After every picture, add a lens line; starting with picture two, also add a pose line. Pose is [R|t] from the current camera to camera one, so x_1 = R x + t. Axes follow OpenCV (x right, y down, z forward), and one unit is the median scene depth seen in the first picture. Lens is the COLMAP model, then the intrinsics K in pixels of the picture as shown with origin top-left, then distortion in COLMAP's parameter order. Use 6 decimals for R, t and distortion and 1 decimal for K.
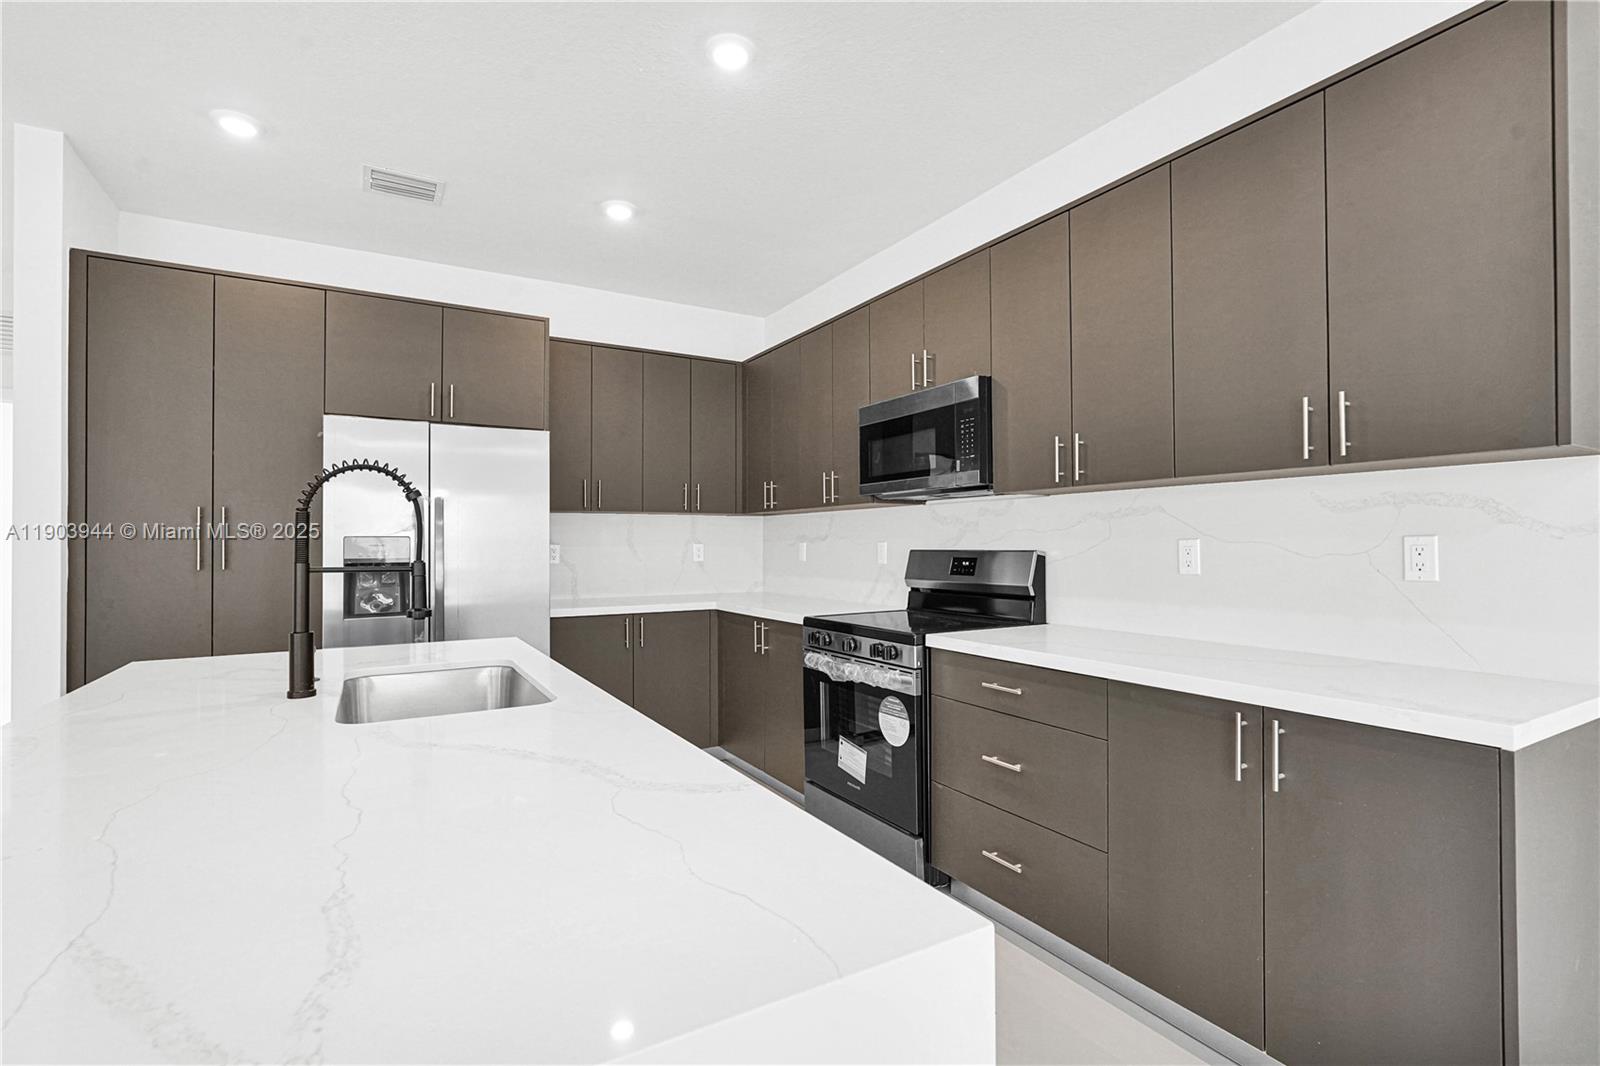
lens RADIAL K [[728.8, 0, 800.1], [0, 728.8, 539.7], [0, 0, 1]] dist [-0.015043, 0.008101]
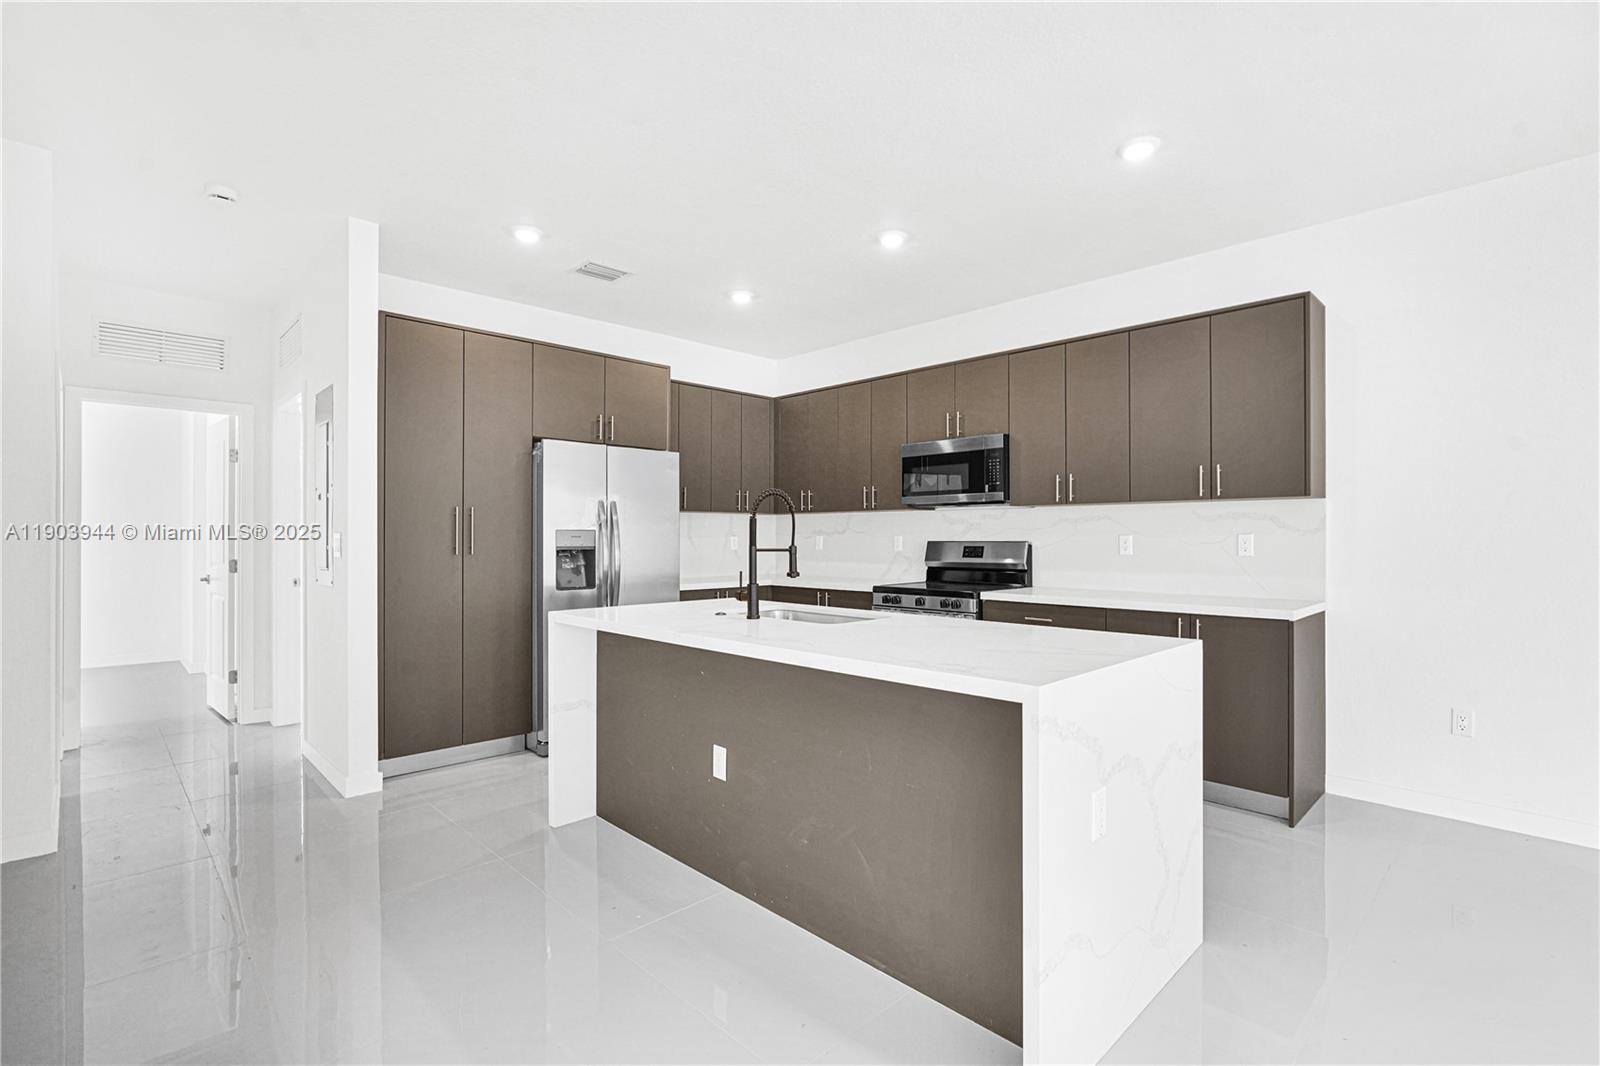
lens RADIAL K [[728.8, 0, 796.7], [0, 728.8, 536.3], [0, 0, 1]] dist [-0.015043, 0.008101]
pose [[0.972340, 0.004224, 0.233532, -0.508541], [-0.005198, 0.999980, 0.003554, 0.000437], [-0.233512, -0.004670, 0.972343, -0.413720]]
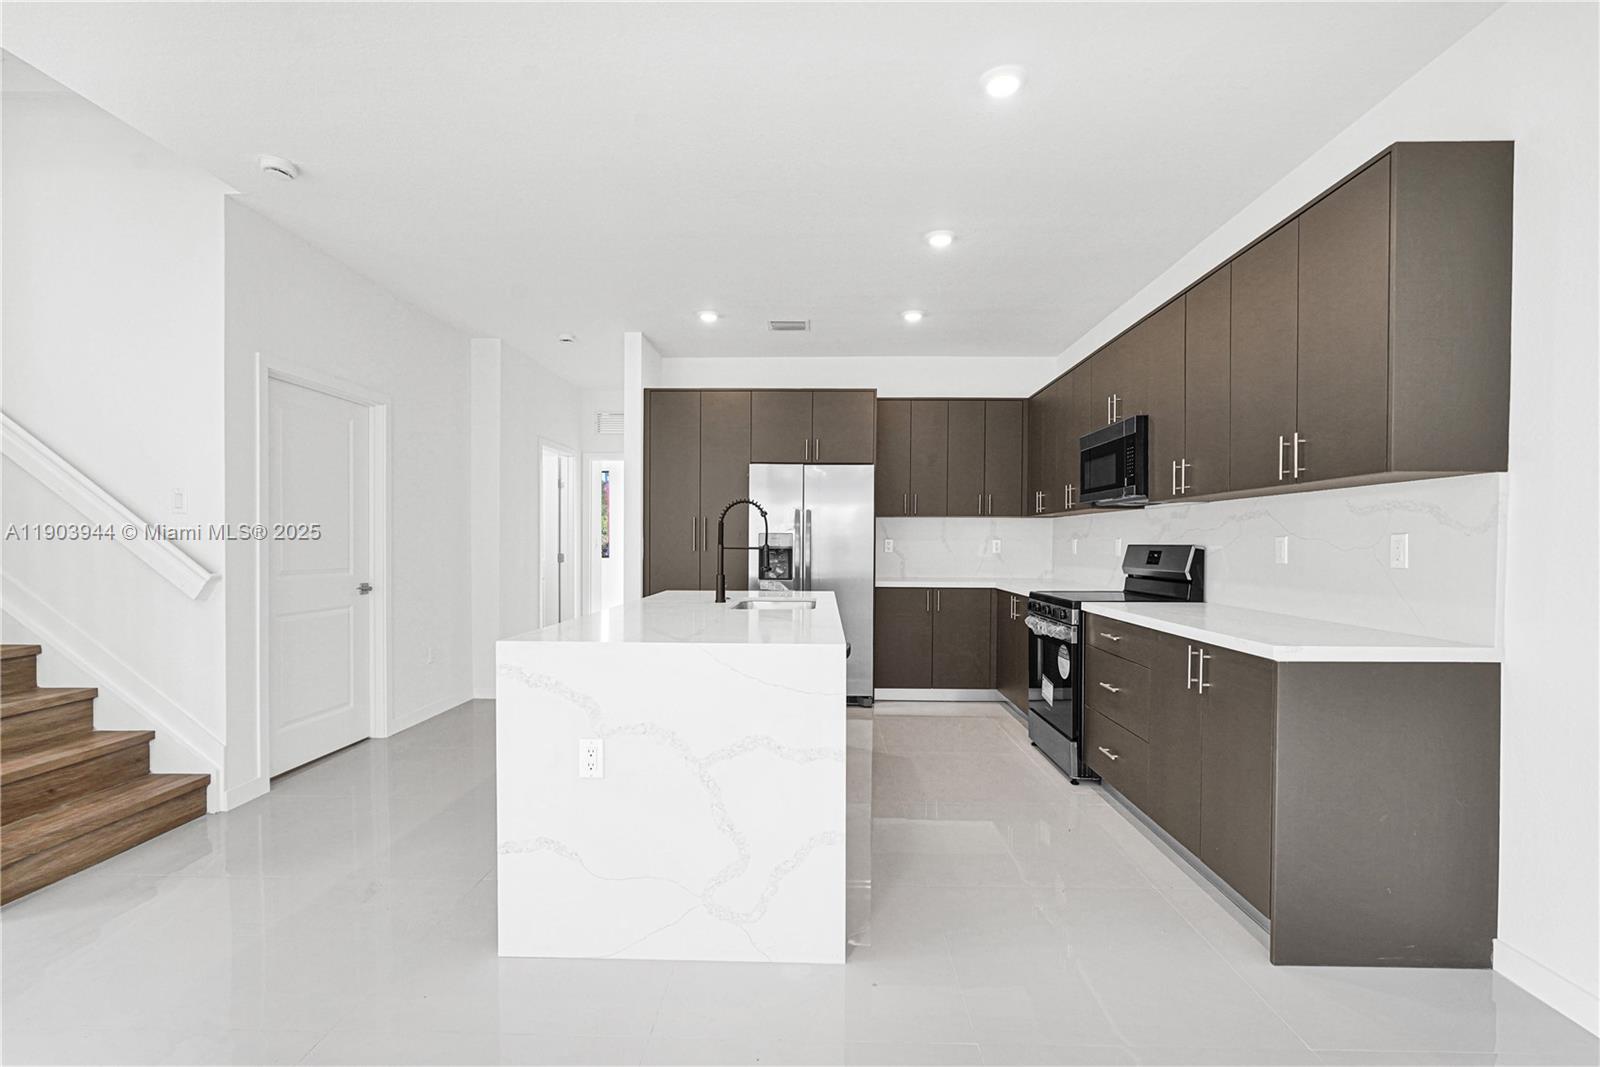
lens RADIAL K [[728.8, 0, 806.9], [0, 728.8, 548.2], [0, 0, 1]] dist [-0.015043, 0.008101]
pose [[0.851064, 0.012185, -0.524921, 0.384663], [-0.004731, 0.999868, 0.015539, 0.003297], [0.525041, -0.010742, 0.851009, -0.423746]]
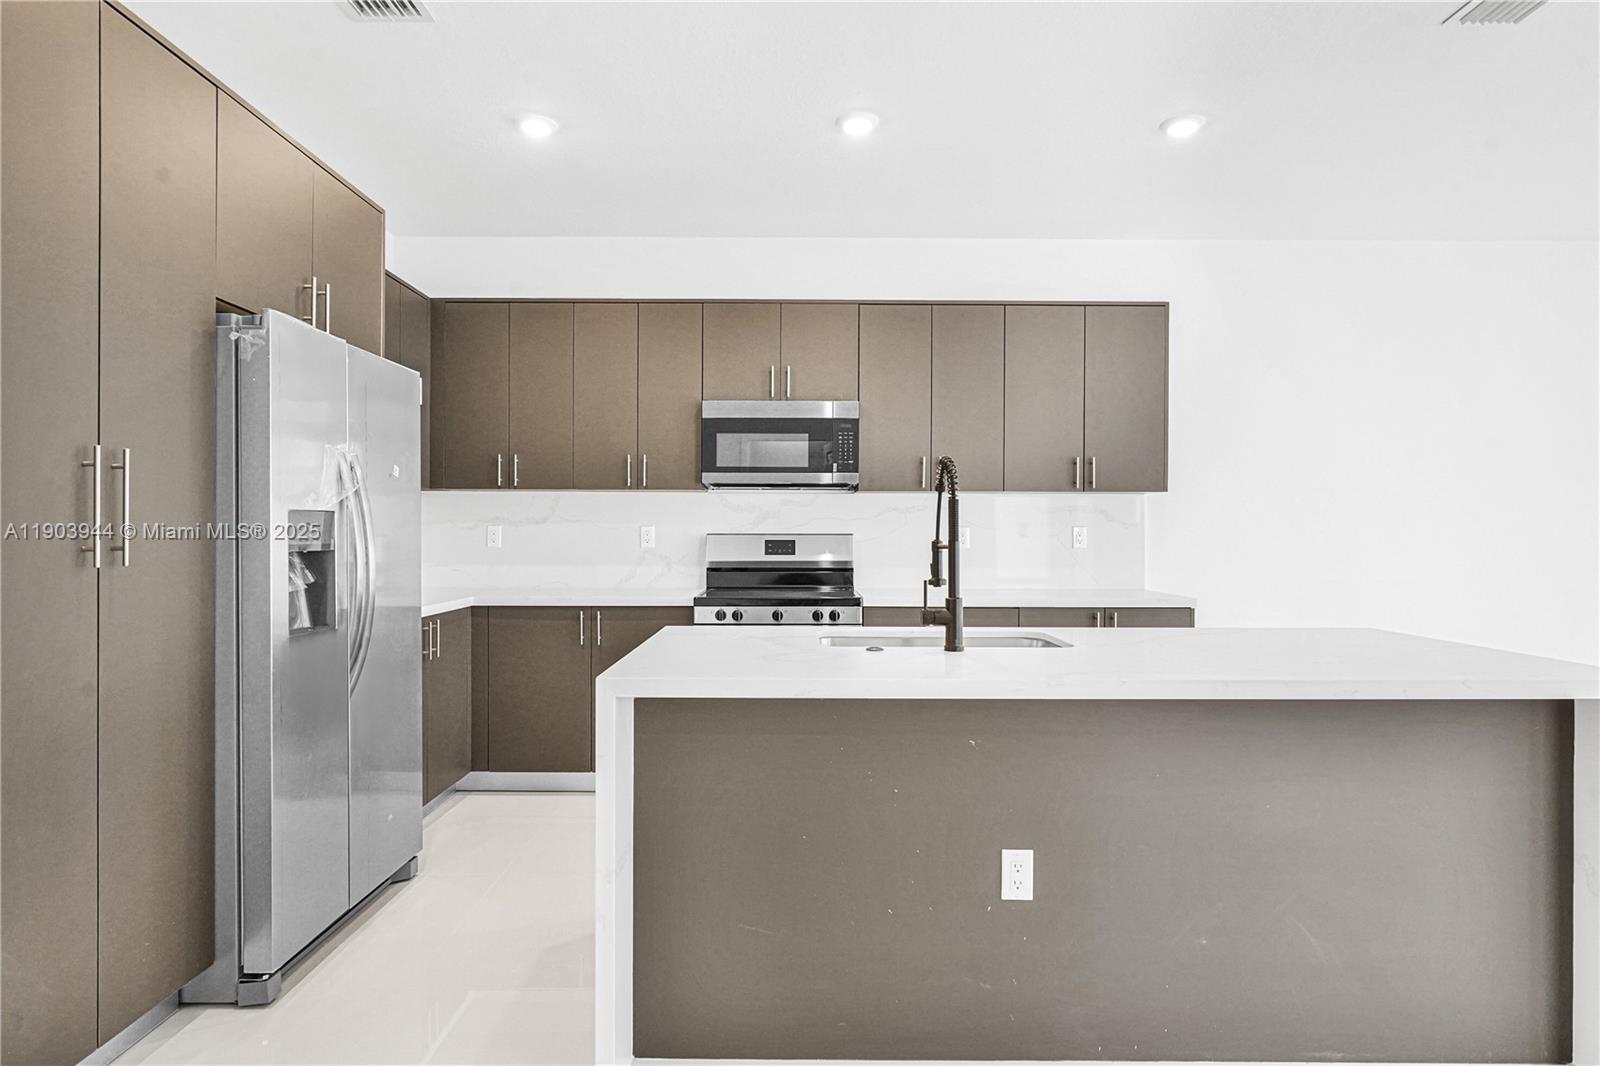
lens RADIAL K [[897.4, 0, 792.7], [0, 897.4, 540.8], [0, 0, 1]] dist [-0.000094, 0.002179]
pose [[0.514139, -0.003726, 0.857699, -1.061256], [-0.010500, 0.999888, 0.010638, 0.010145], [-0.857643, -0.014475, 0.514042, 0.227653]]
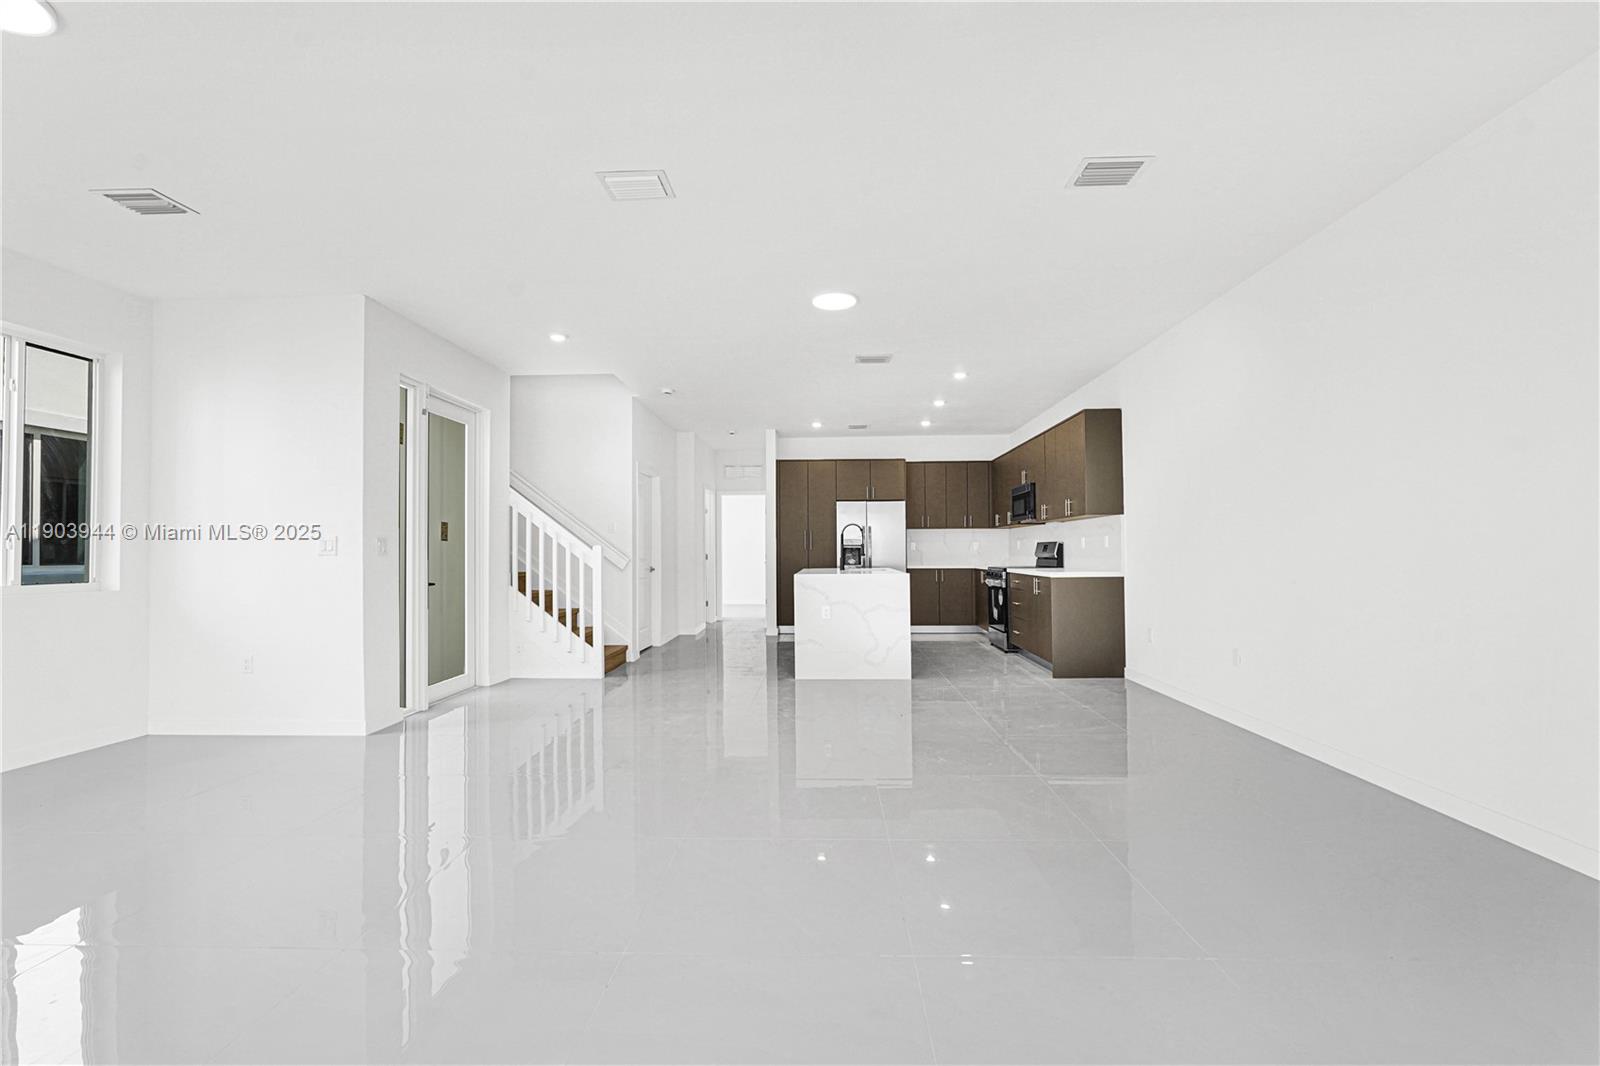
lens RADIAL K [[728.8, 0, 807.1], [0, 728.8, 545.7], [0, 0, 1]] dist [-0.015043, 0.008101]
pose [[0.846671, -0.007737, -0.532060, 0.925520], [0.008091, 0.999966, -0.001666, 0.025945], [0.532055, -0.002894, 0.846705, -1.760811]]
